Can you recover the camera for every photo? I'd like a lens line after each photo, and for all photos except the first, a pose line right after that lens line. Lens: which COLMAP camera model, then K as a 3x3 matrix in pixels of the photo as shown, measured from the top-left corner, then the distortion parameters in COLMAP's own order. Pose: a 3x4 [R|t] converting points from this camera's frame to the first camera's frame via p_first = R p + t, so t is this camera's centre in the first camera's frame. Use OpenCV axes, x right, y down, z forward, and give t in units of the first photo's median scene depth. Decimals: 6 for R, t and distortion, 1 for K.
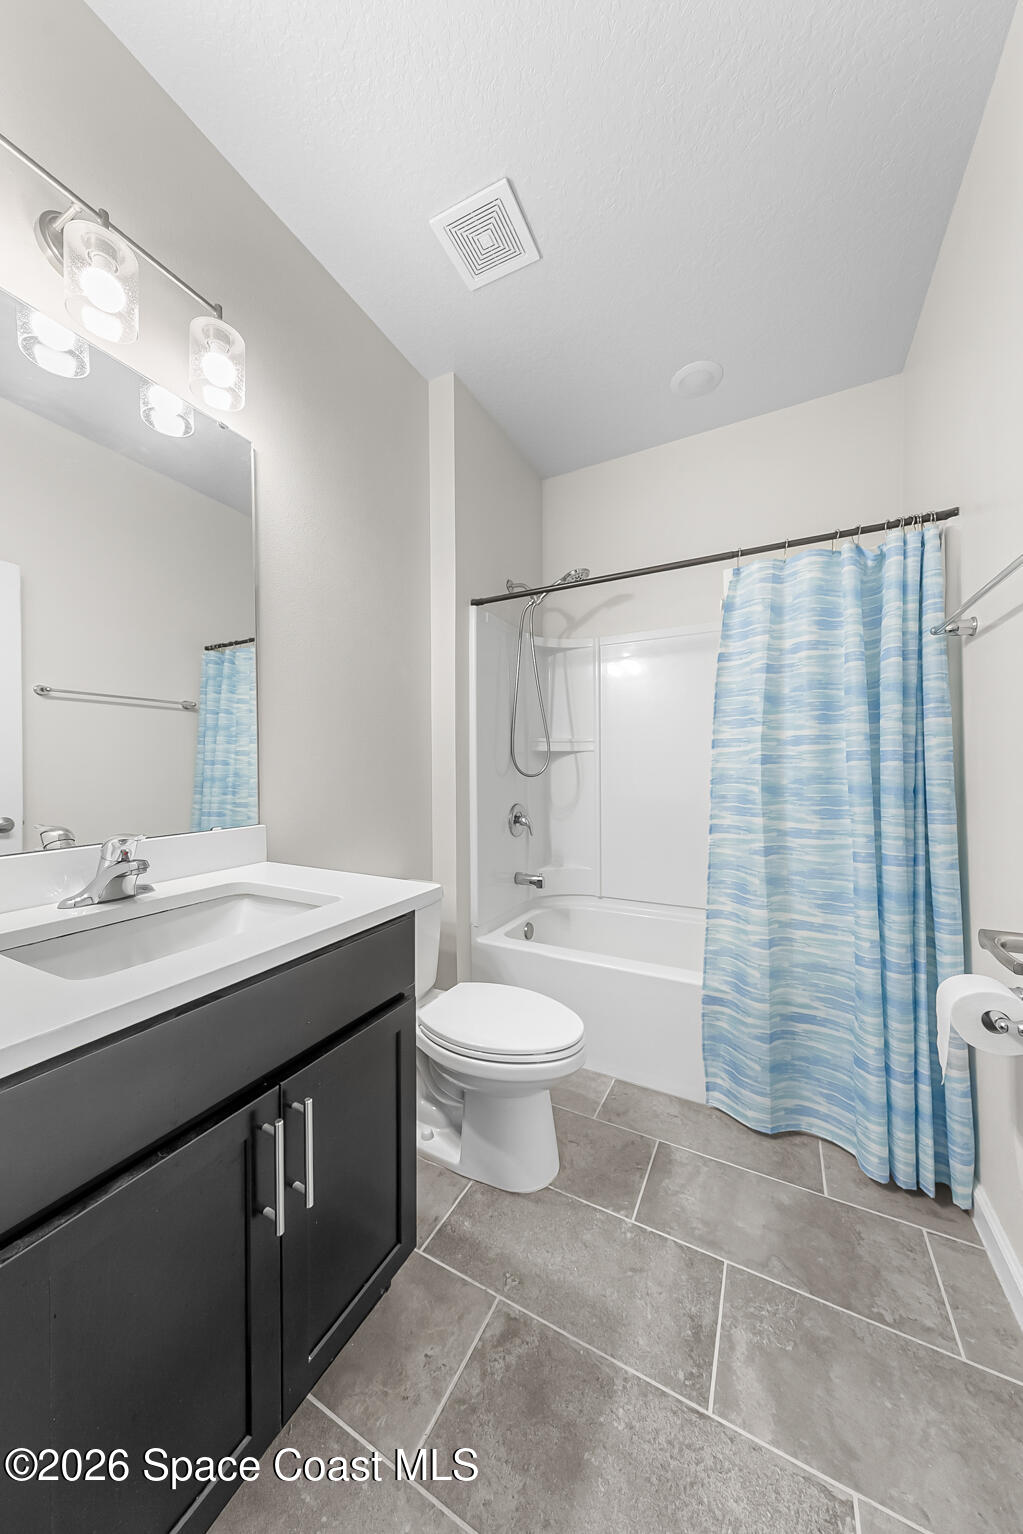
lens RADIAL K [[502.6, 0, 505.9], [0, 502.6, 770.6], [0, 0, 1]] dist [0.001844, -0.000412]
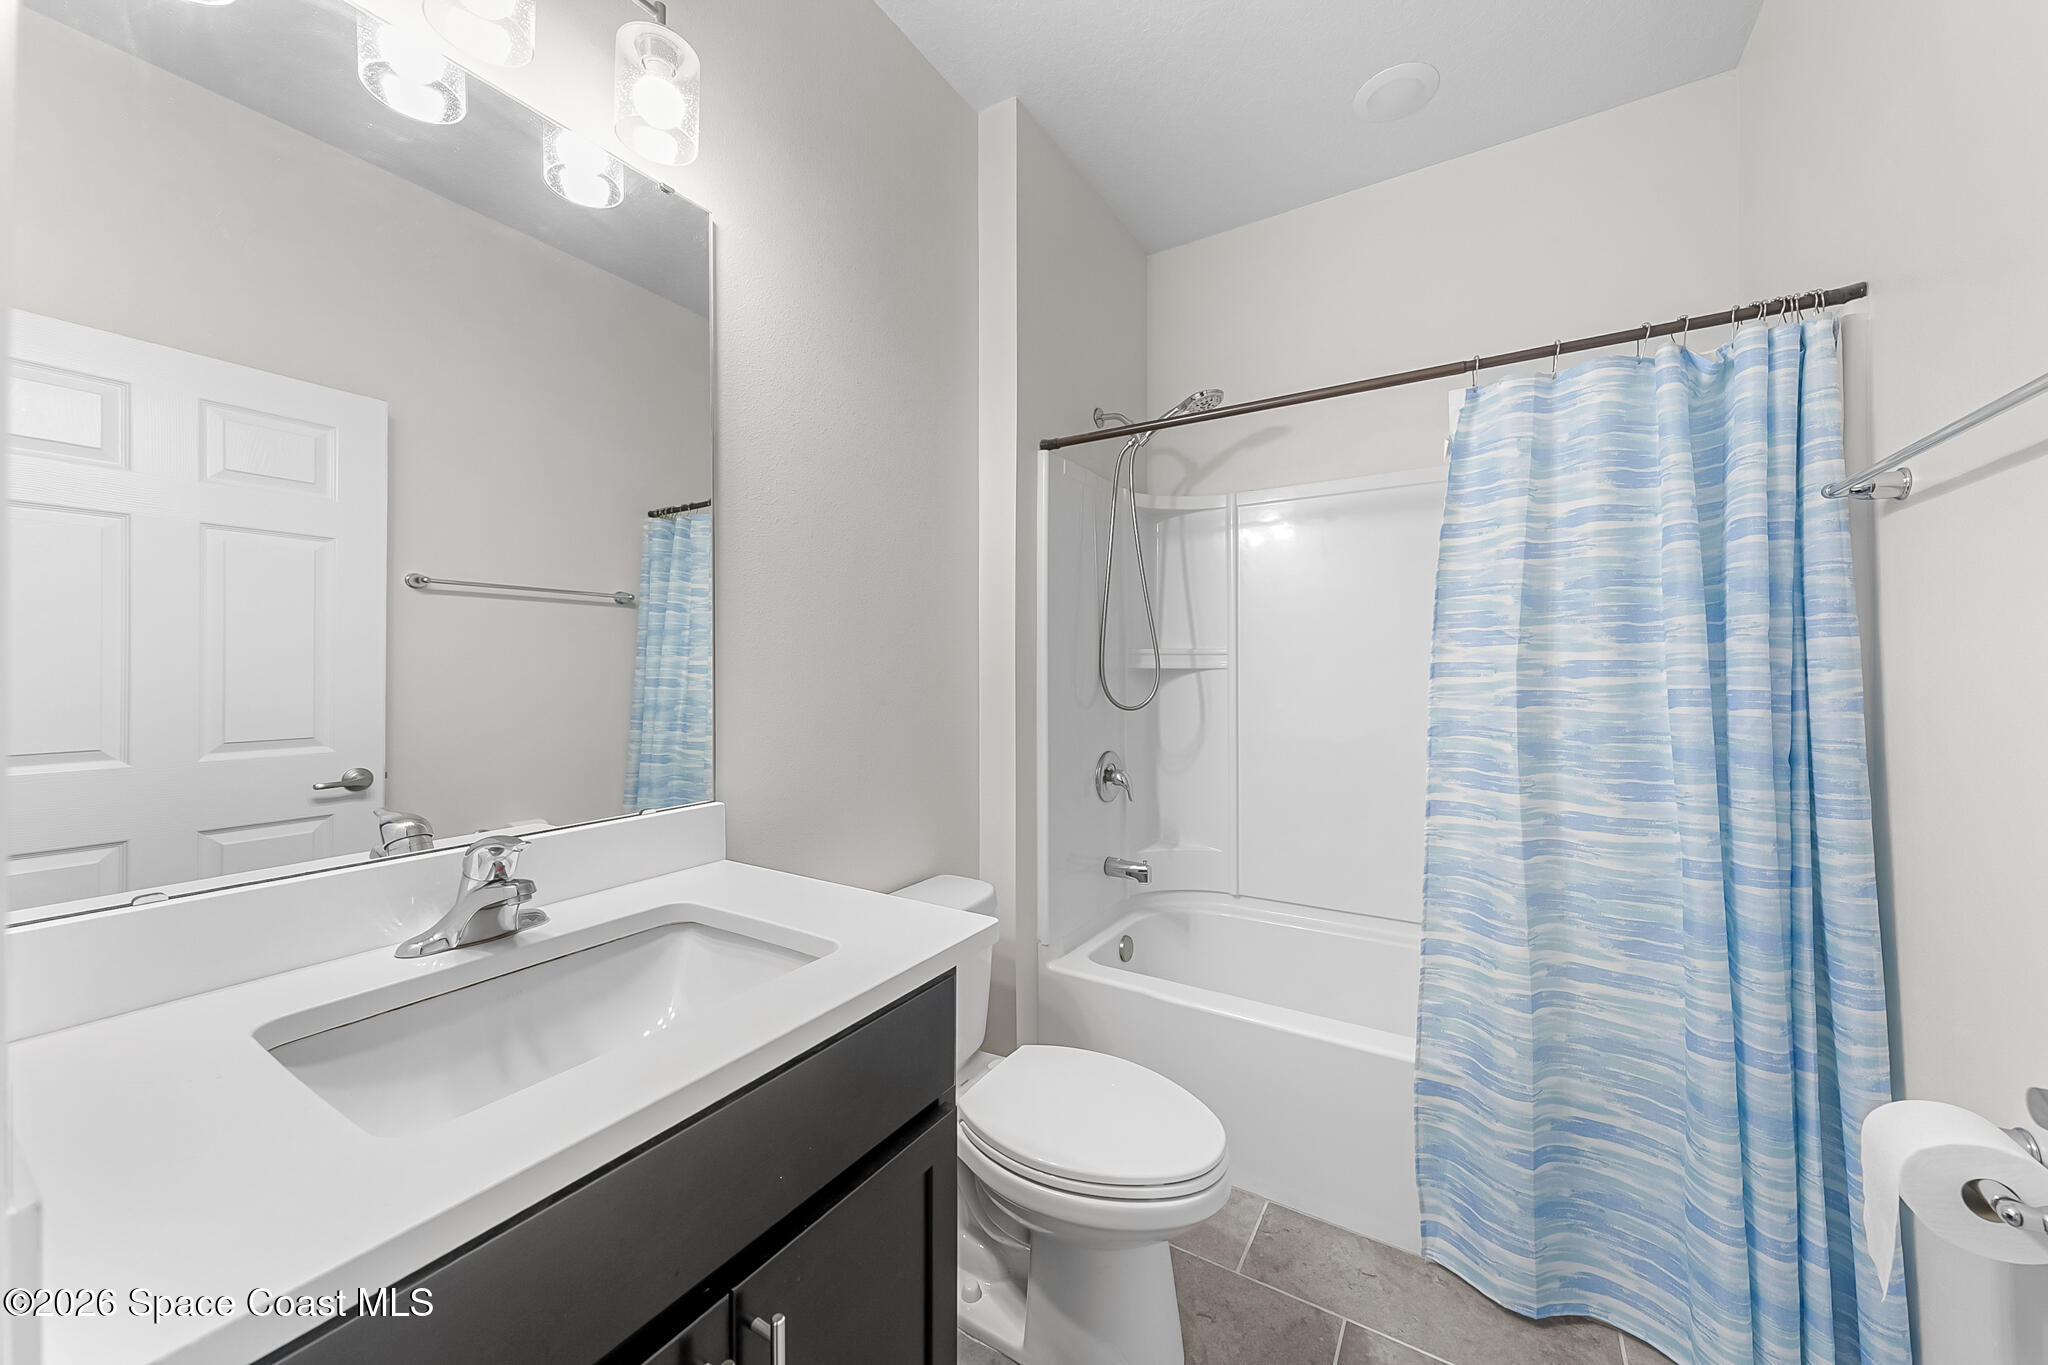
lens RADIAL K [[726.9, 0, 1037.6], [0, 726.9, 663.4], [0, 0, 1]] dist [-0.001769, -0.000125]
pose [[0.998363, 0.002781, -0.057136, -0.024213], [-0.003526, 0.999910, -0.012953, -0.053209], [0.057095, 0.013133, 0.998282, 0.086198]]
